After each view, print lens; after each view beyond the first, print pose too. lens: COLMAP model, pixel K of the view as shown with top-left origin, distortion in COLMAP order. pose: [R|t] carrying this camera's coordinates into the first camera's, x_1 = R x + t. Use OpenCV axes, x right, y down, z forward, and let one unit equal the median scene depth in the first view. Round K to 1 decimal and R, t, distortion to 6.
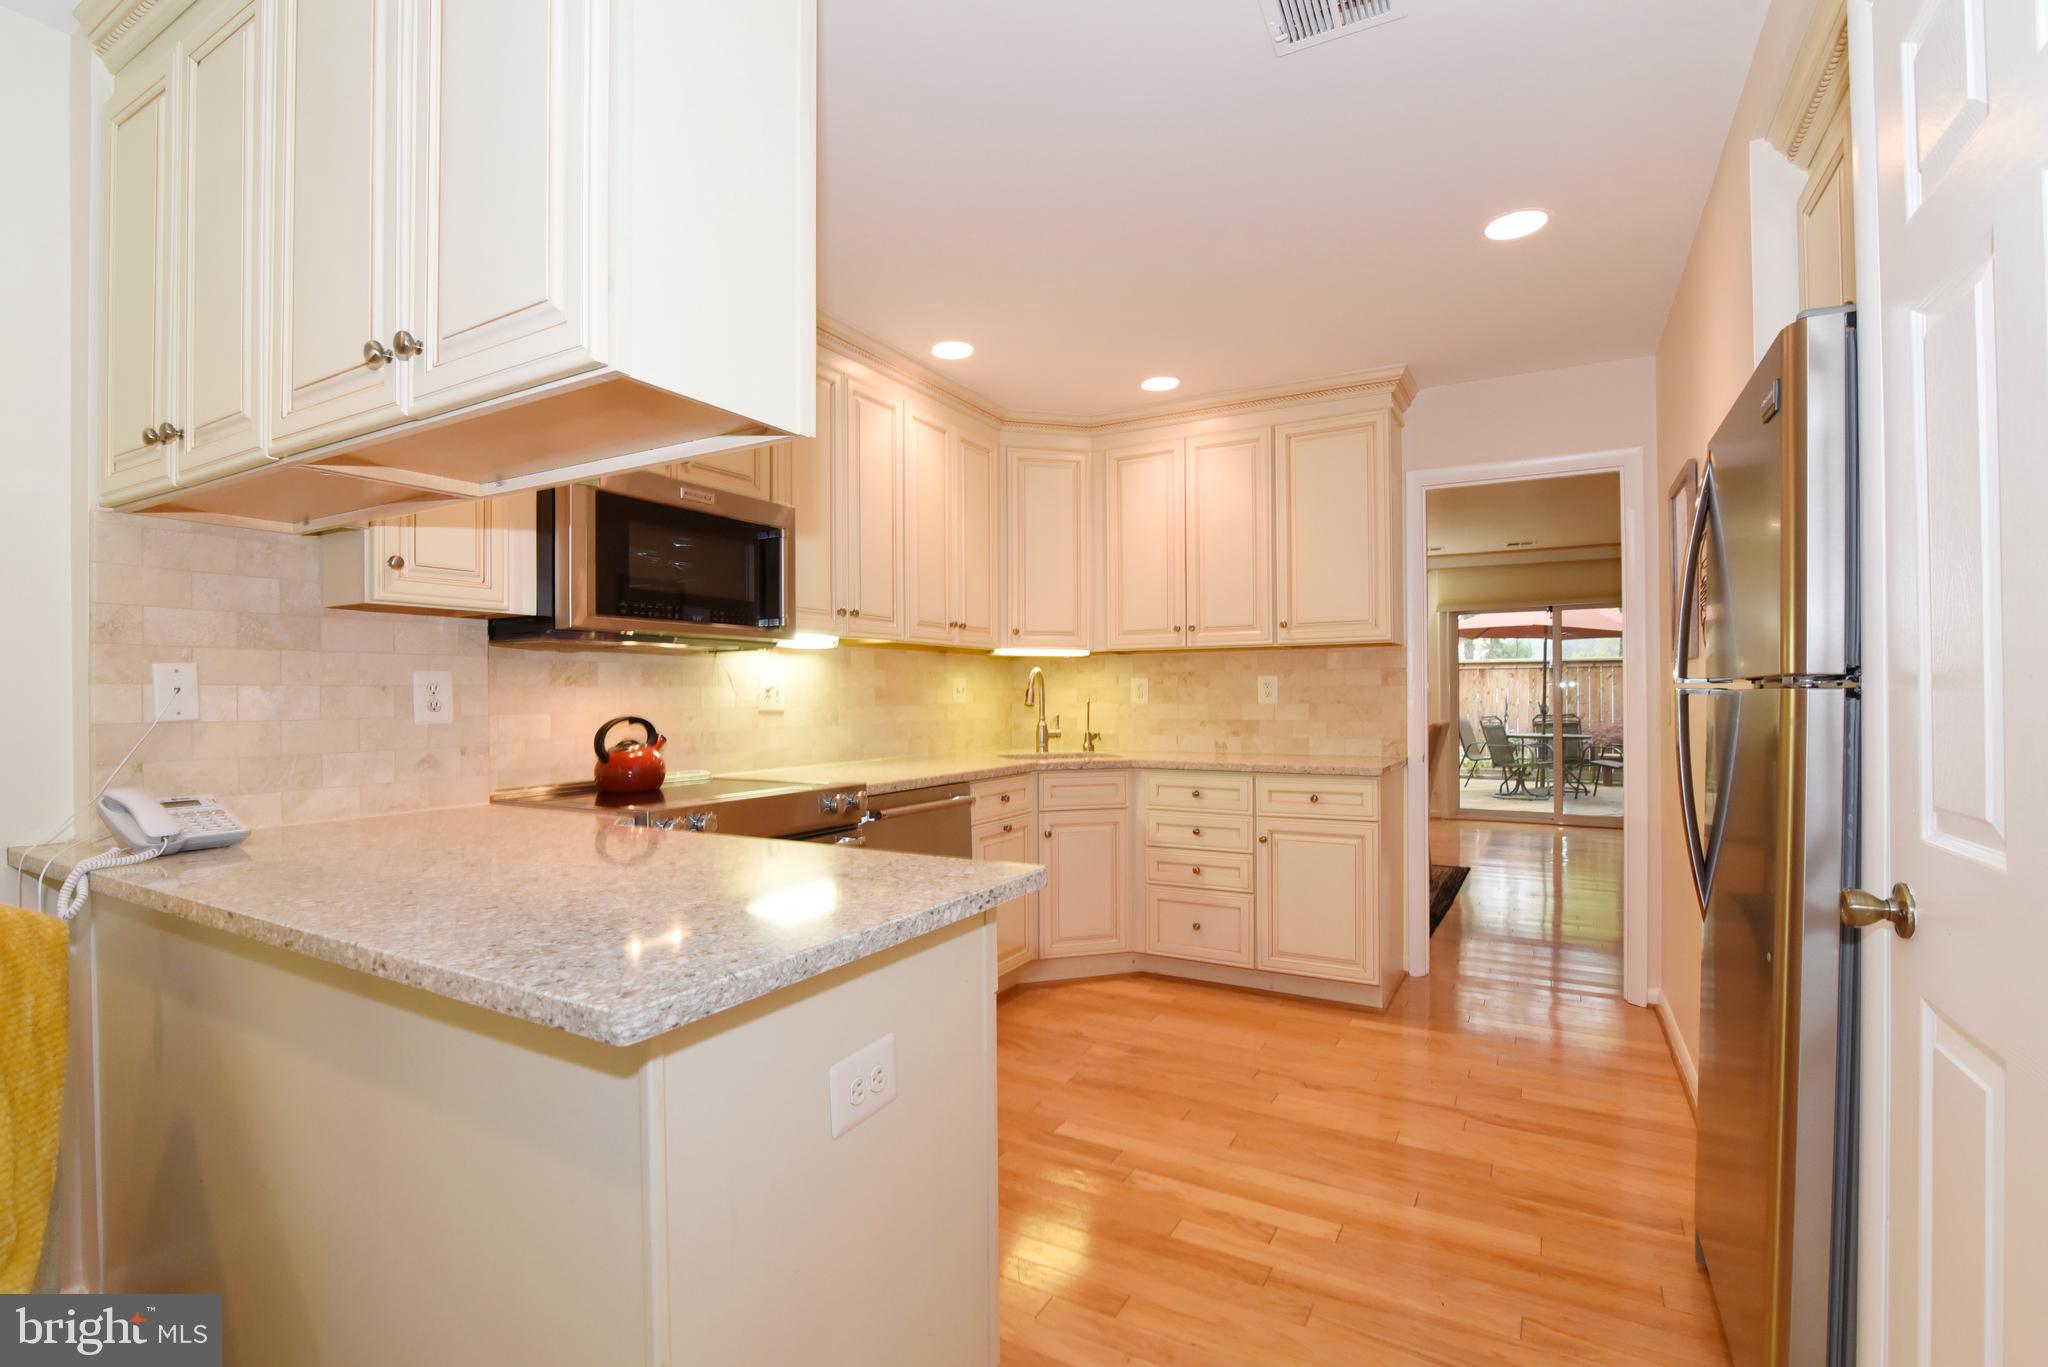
lens RADIAL K [[933.1, 0, 1018.4], [0, 933.1, 698.6], [0, 0, 1]] dist [-0.018222, 0.000775]
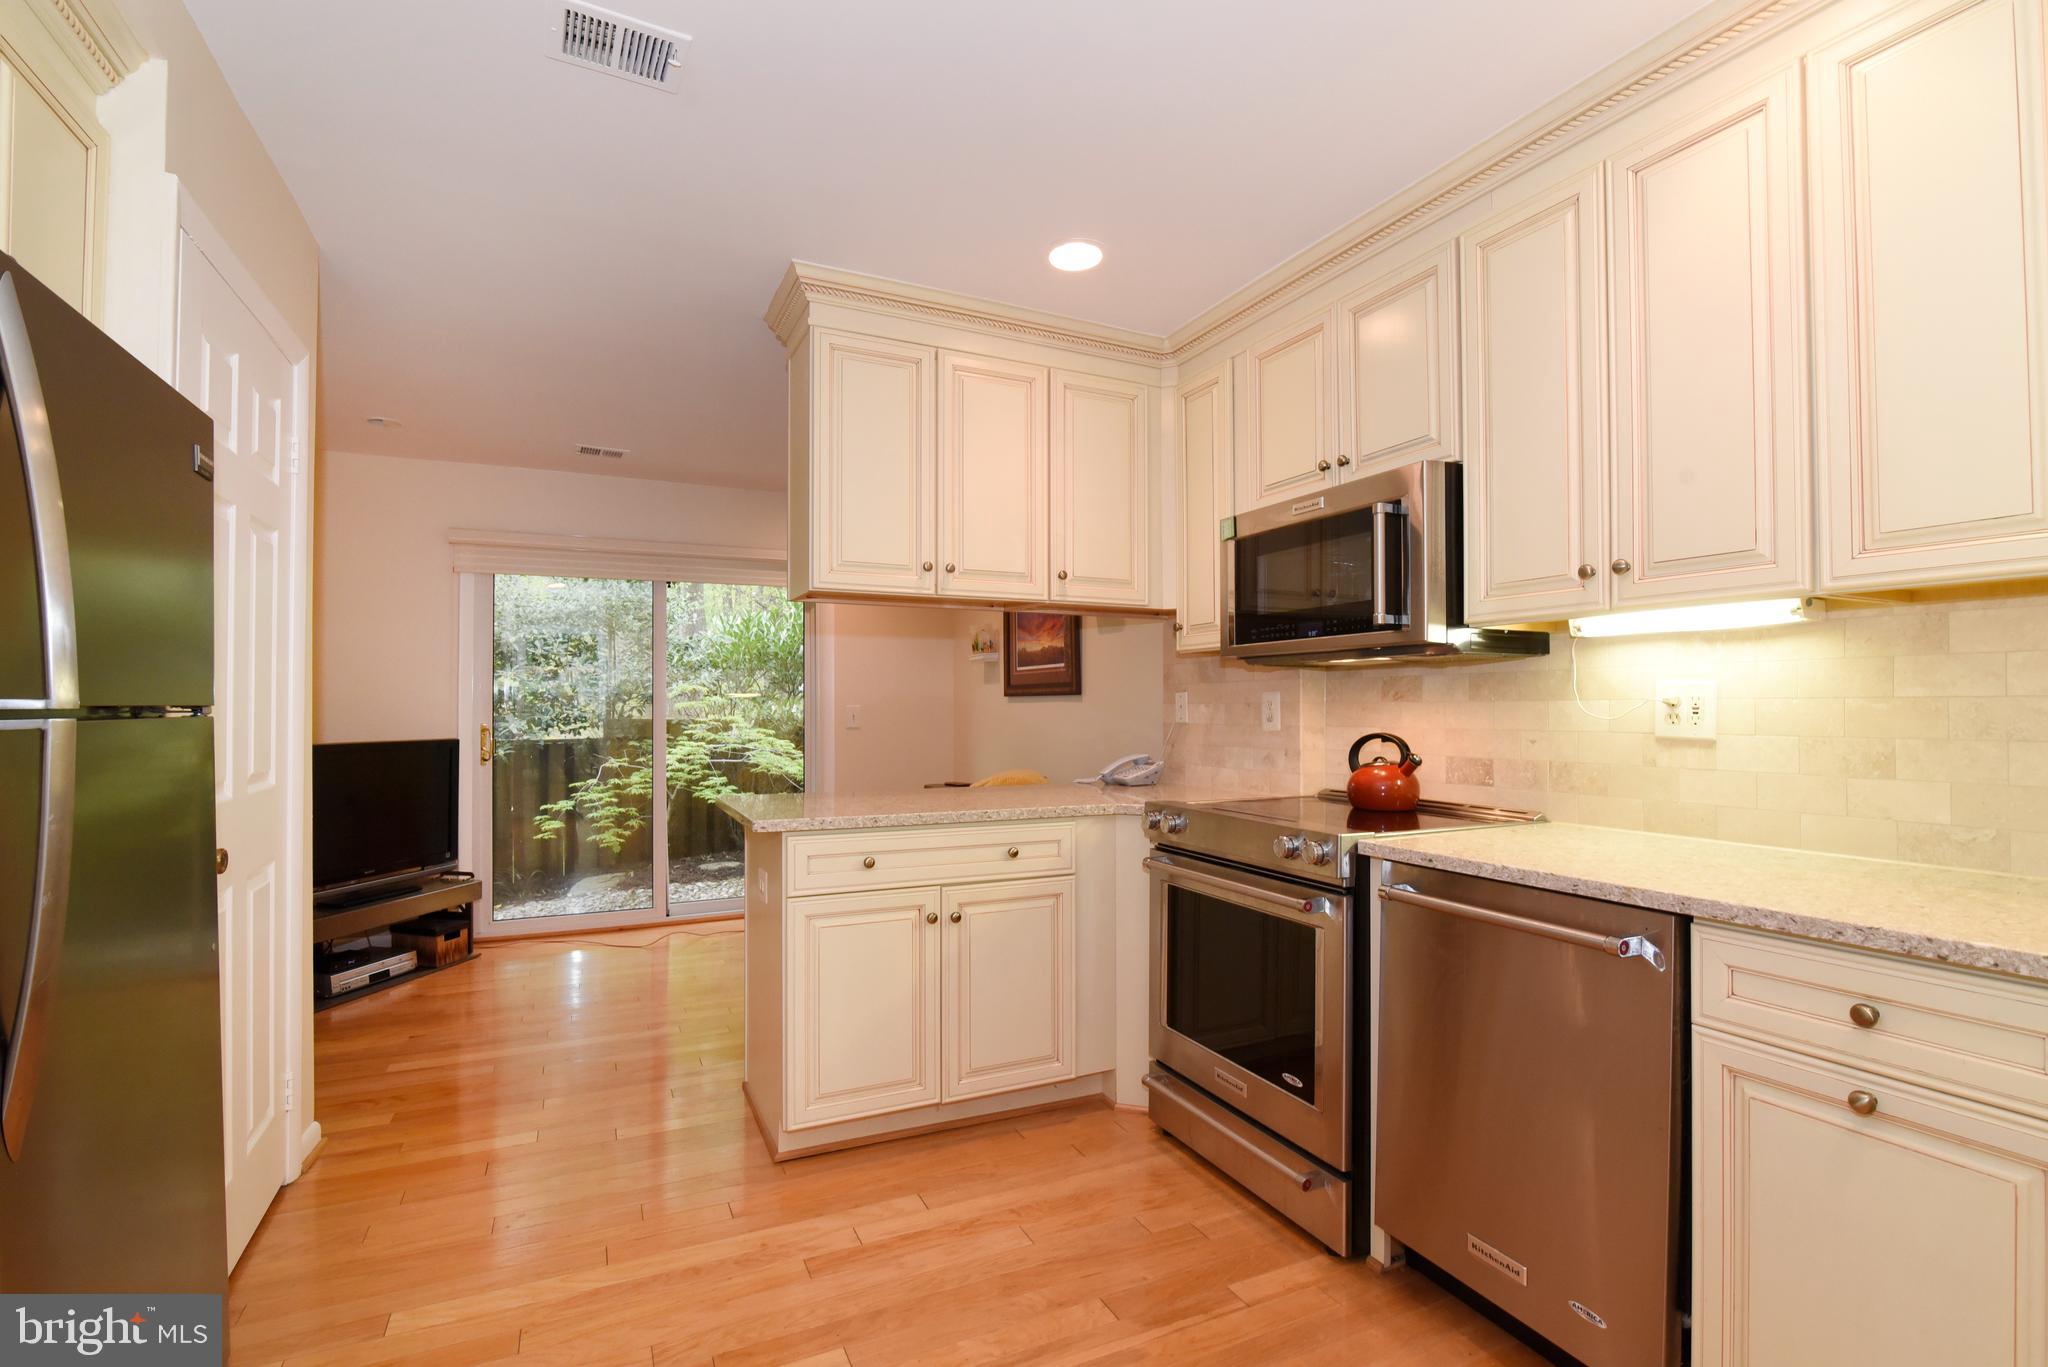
lens RADIAL K [[933.1, 0, 1025.0], [0, 933.1, 699.9], [0, 0, 1]] dist [-0.018222, 0.000775]
pose [[-0.563081, -0.001211, -0.826401, 0.453475], [0.000158, 0.999999, -0.001573, -0.010834], [0.826402, -0.001016, -0.563080, 0.947397]]
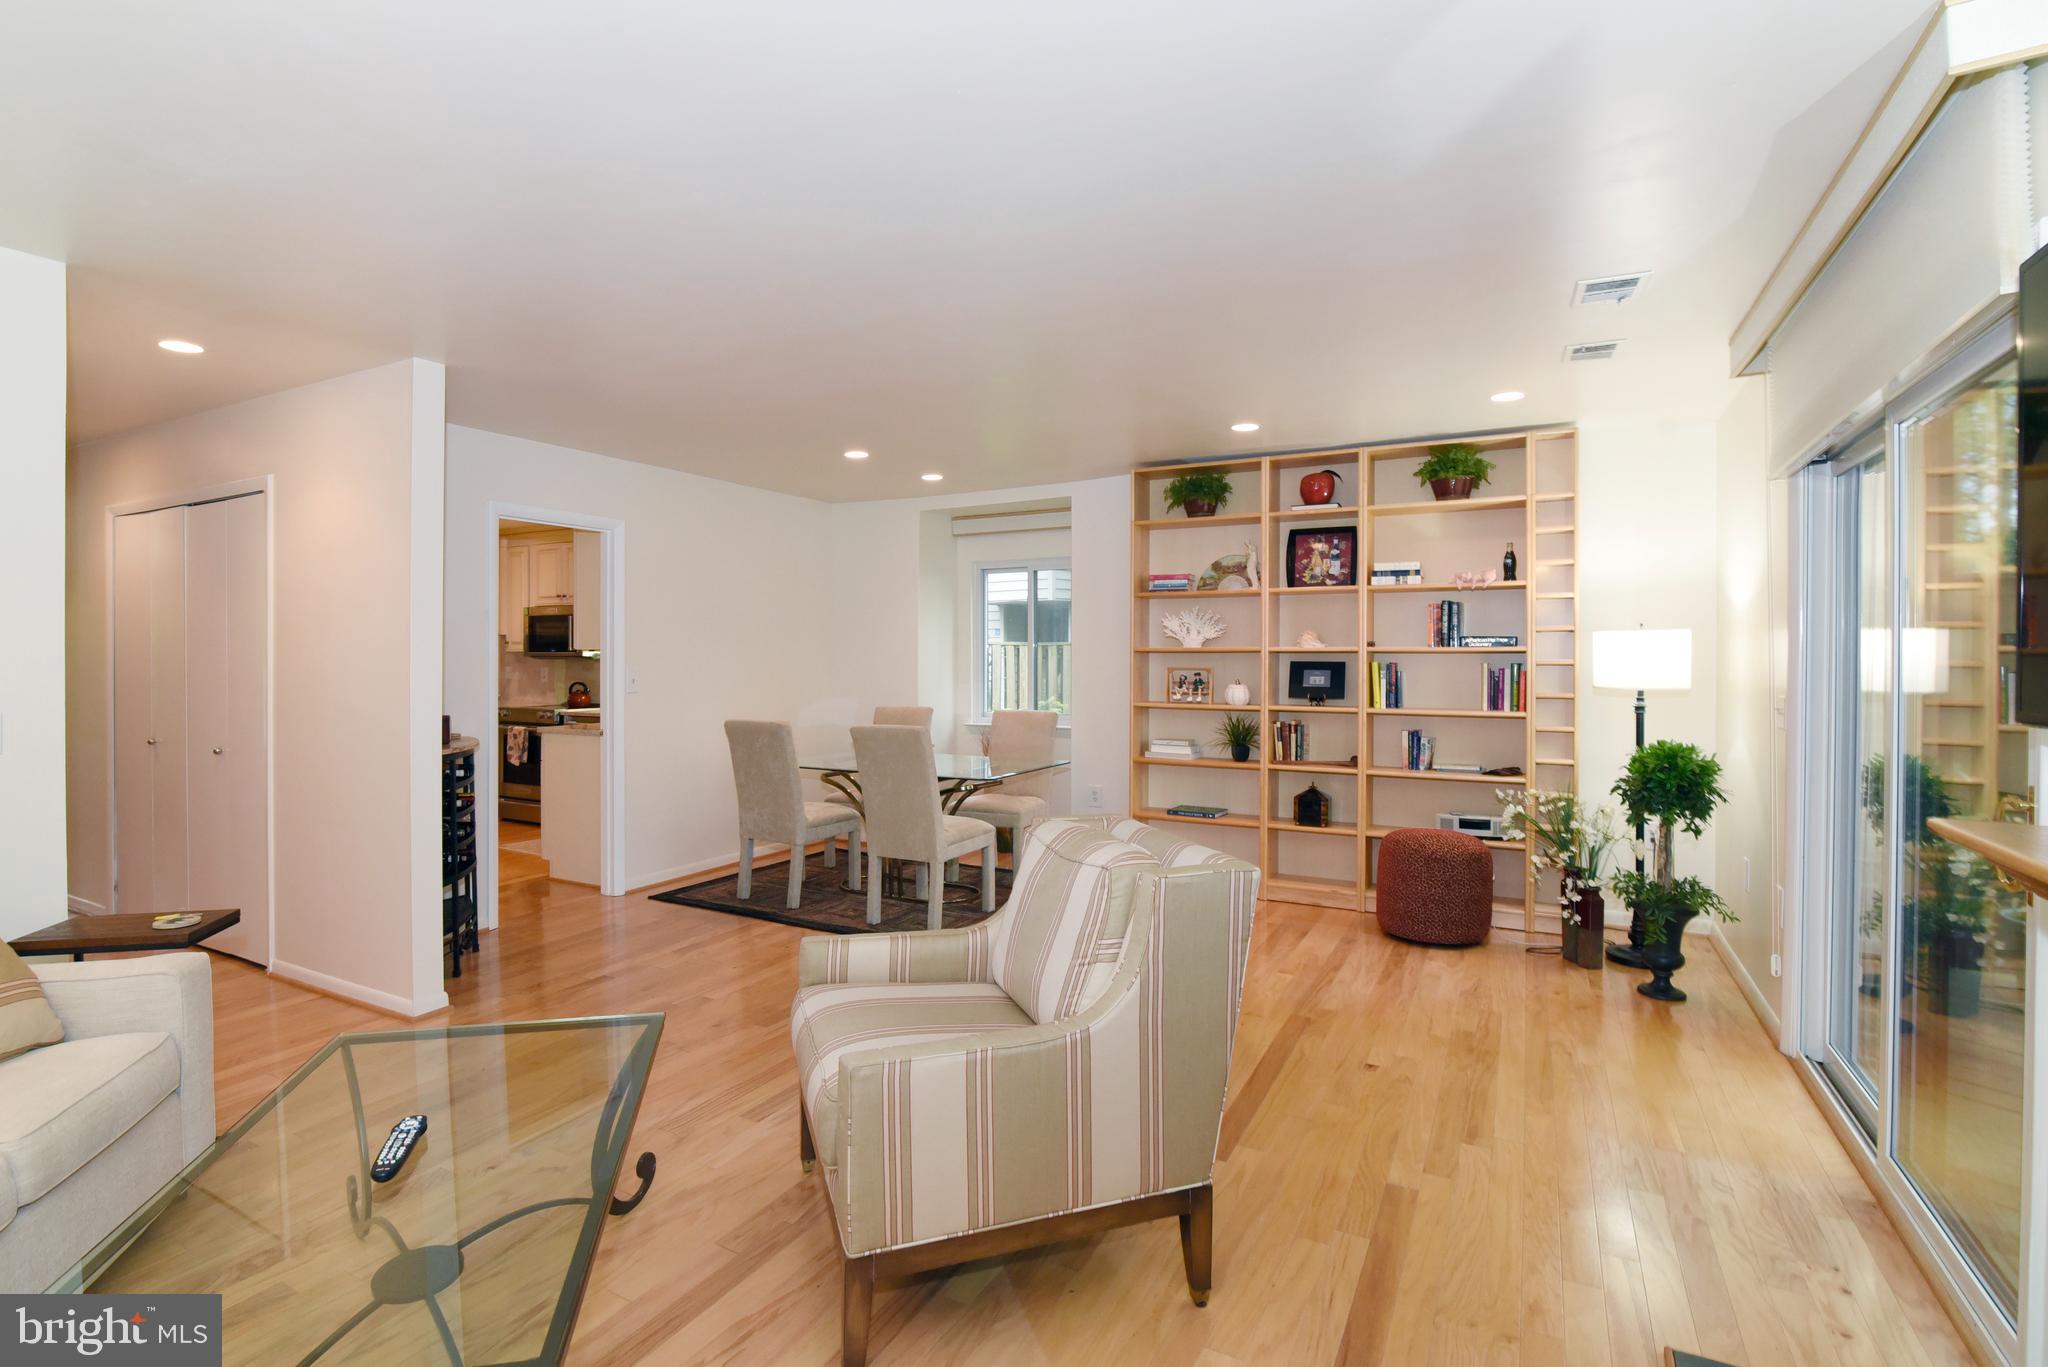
lens RADIAL K [[998.7, 0, 962.2], [0, 998.7, 656.3], [0, 0, 1]] dist [-0.014056, -0.000472]
pose [[0.006974, 0.010964, -0.999916, 2.130312], [-0.001078, 0.999939, 0.010957, -0.075811], [0.999975, 0.001001, 0.006985, 1.687065]]
